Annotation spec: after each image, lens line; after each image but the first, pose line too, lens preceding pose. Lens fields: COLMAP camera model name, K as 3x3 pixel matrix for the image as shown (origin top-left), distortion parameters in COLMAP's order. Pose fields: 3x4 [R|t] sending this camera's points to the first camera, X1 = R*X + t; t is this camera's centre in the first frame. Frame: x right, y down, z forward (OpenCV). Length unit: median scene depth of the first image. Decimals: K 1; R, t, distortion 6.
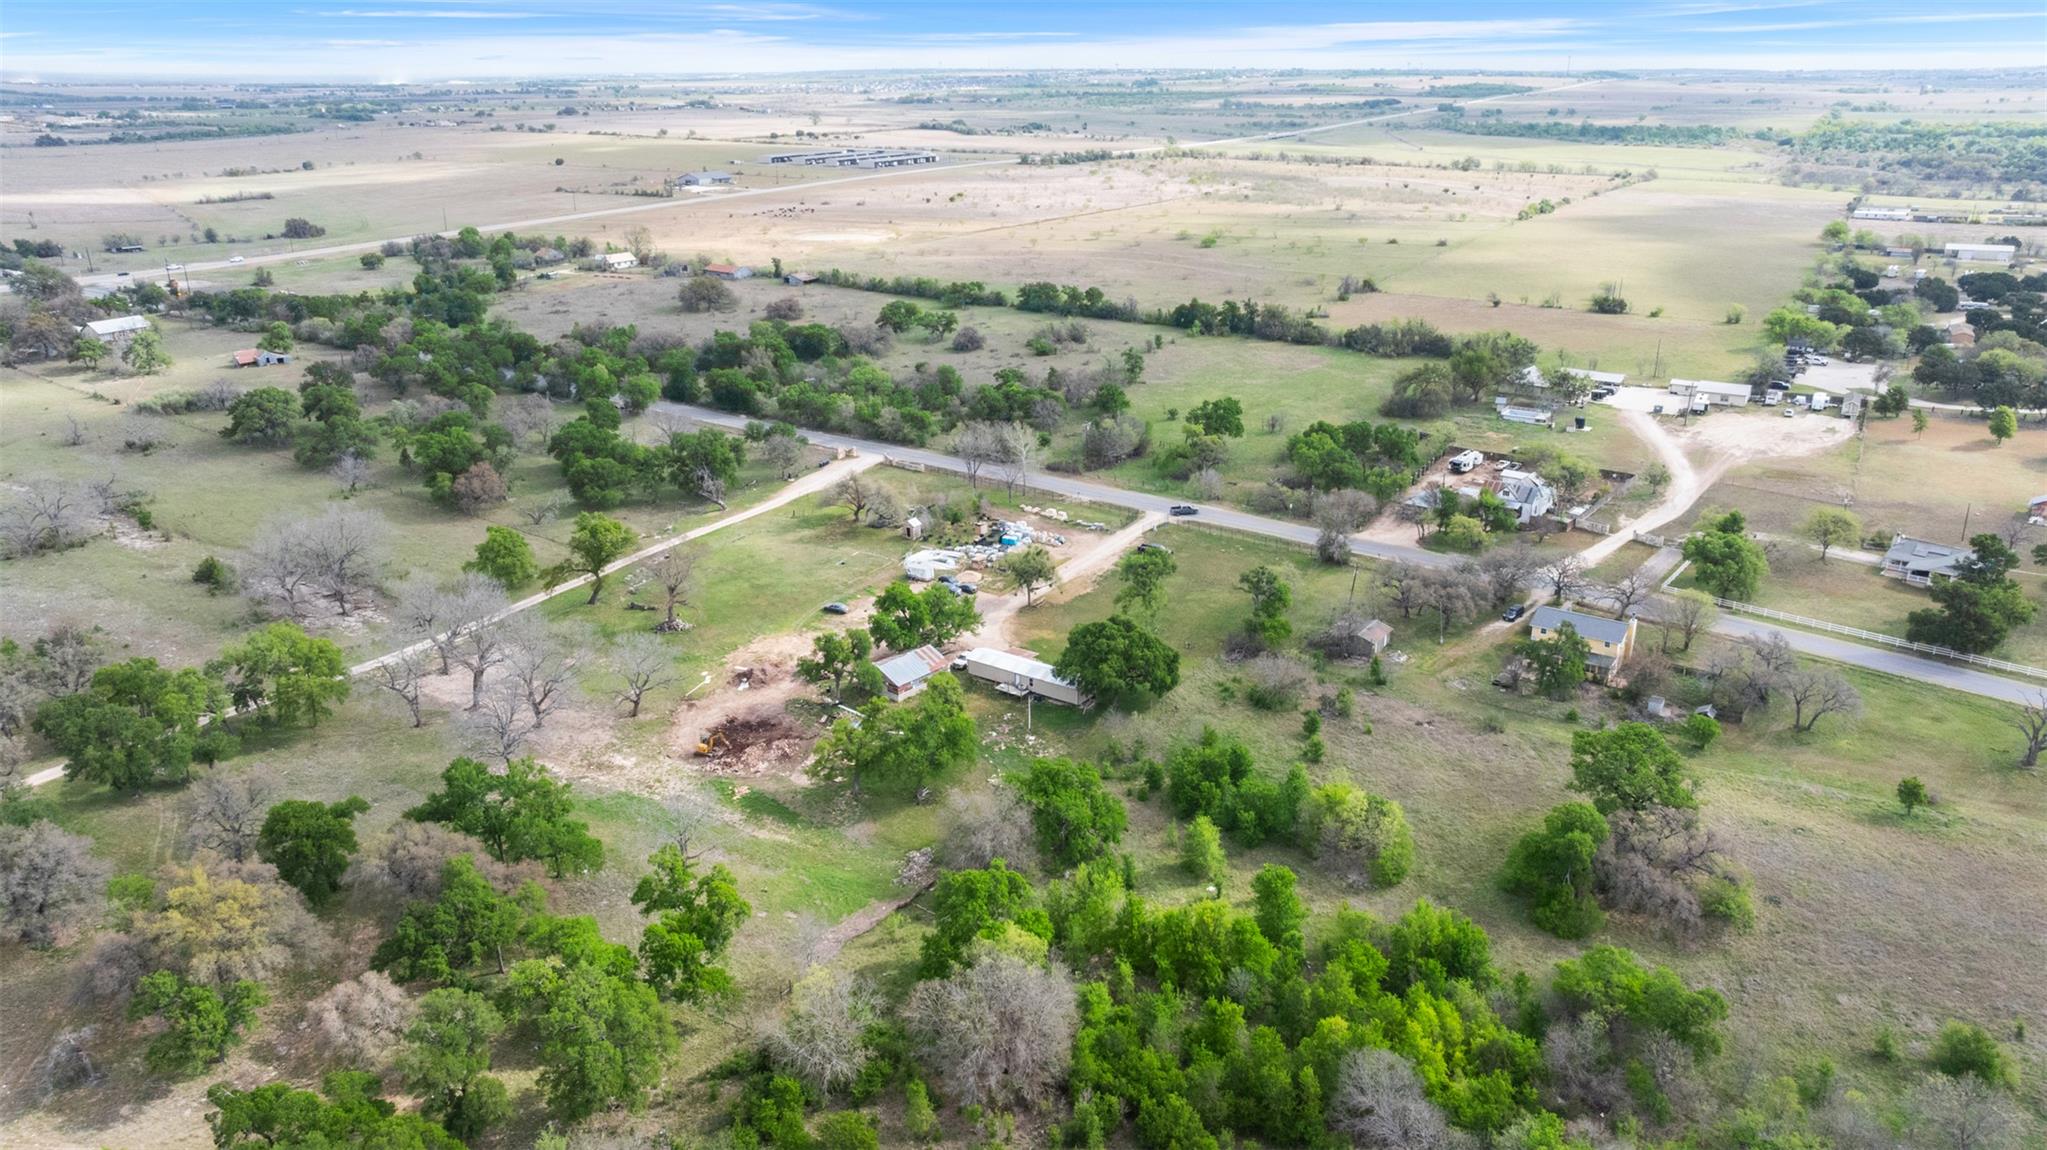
lens RADIAL K [[1431.1, 0, 1030.1], [0, 1431.1, 574.8], [0, 0, 1]] dist [-0.015883, 0.004221]
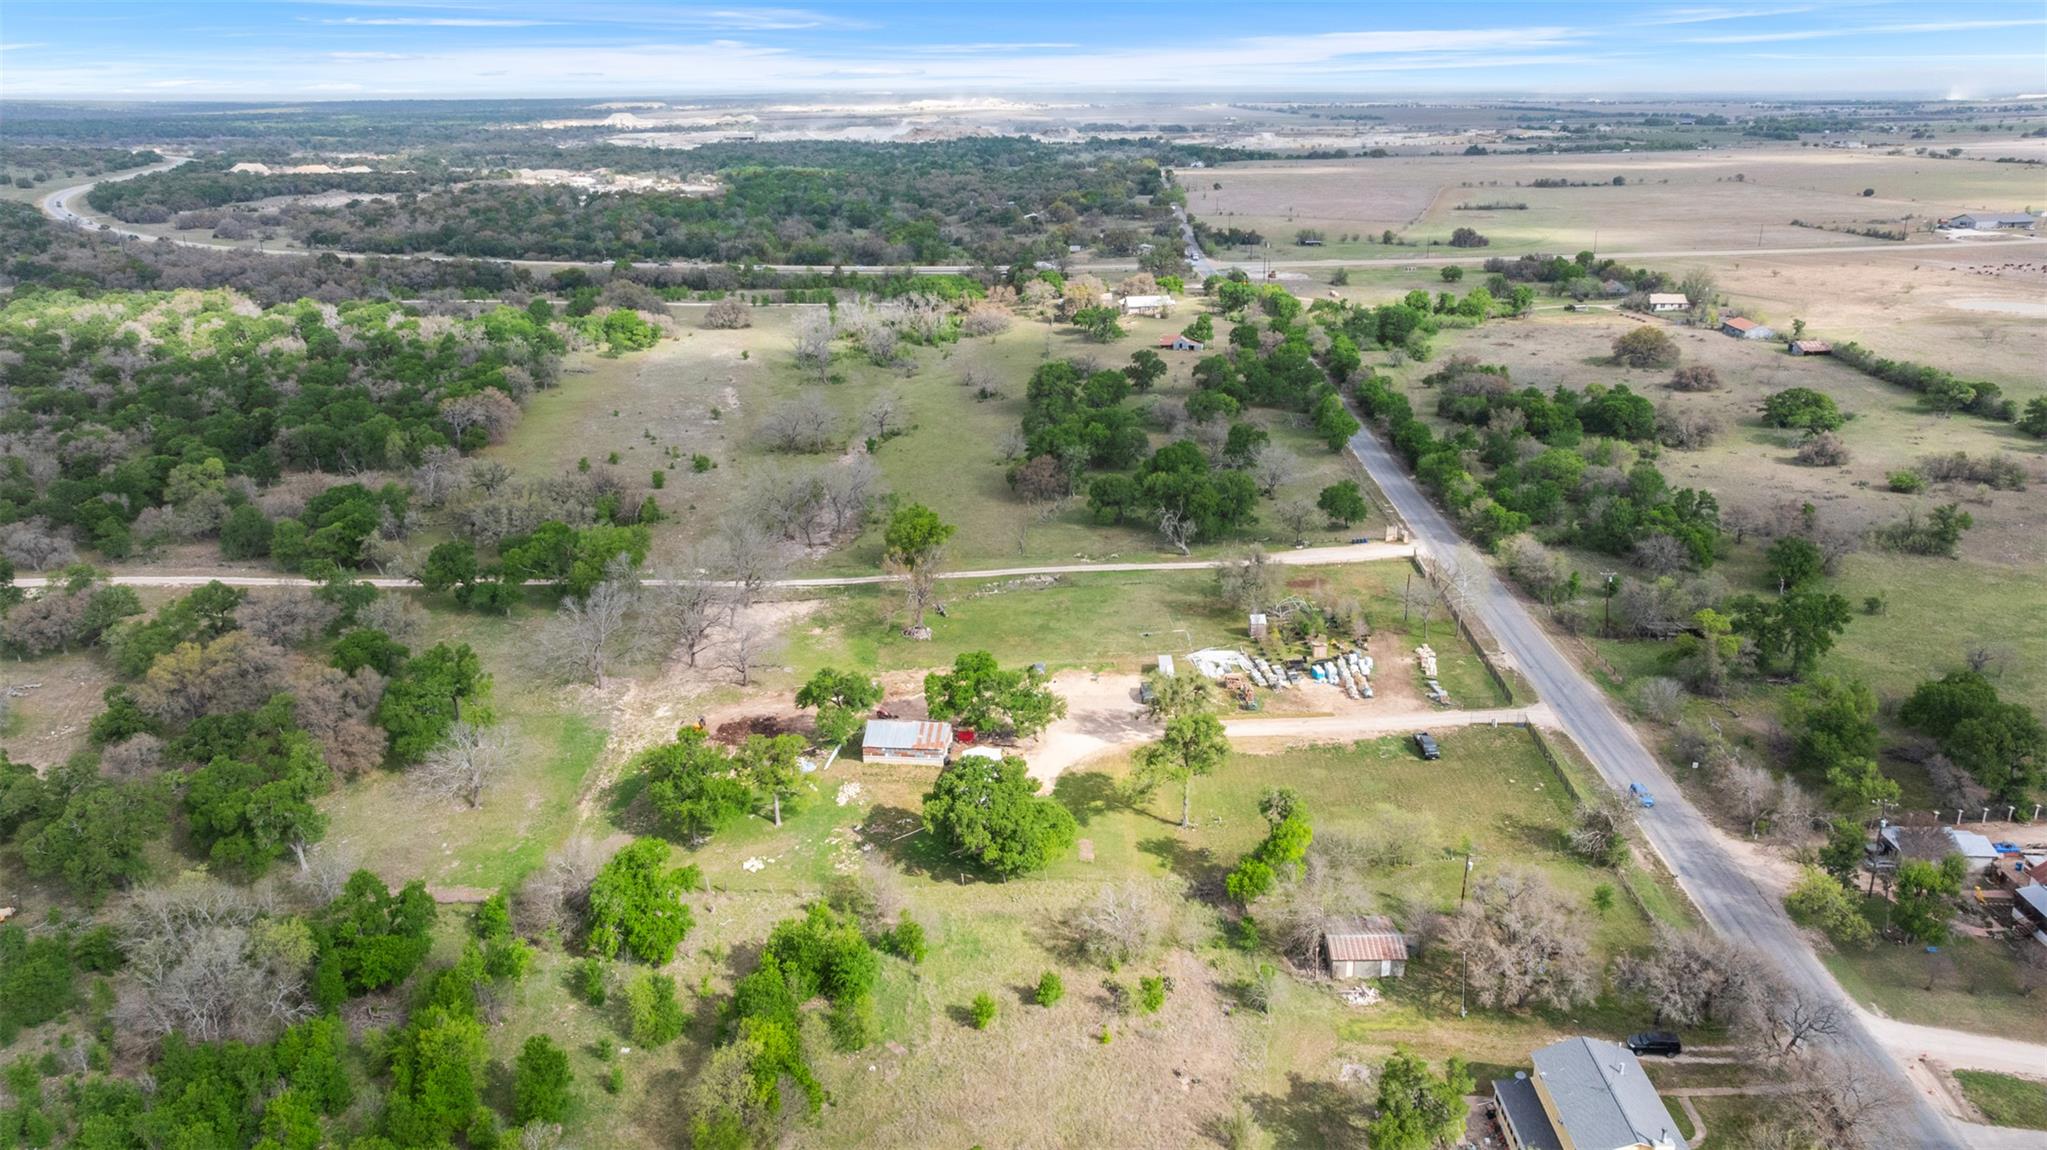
lens RADIAL K [[1431.1, 0, 1030.1], [0, 1431.1, 574.8], [0, 0, 1]] dist [-0.015883, 0.004221]
pose [[0.563609, 0.262160, -0.783338, 0.382571], [-0.270802, 0.954535, 0.124614, -0.099676], [0.780392, 0.141896, 0.608978, 0.282583]]
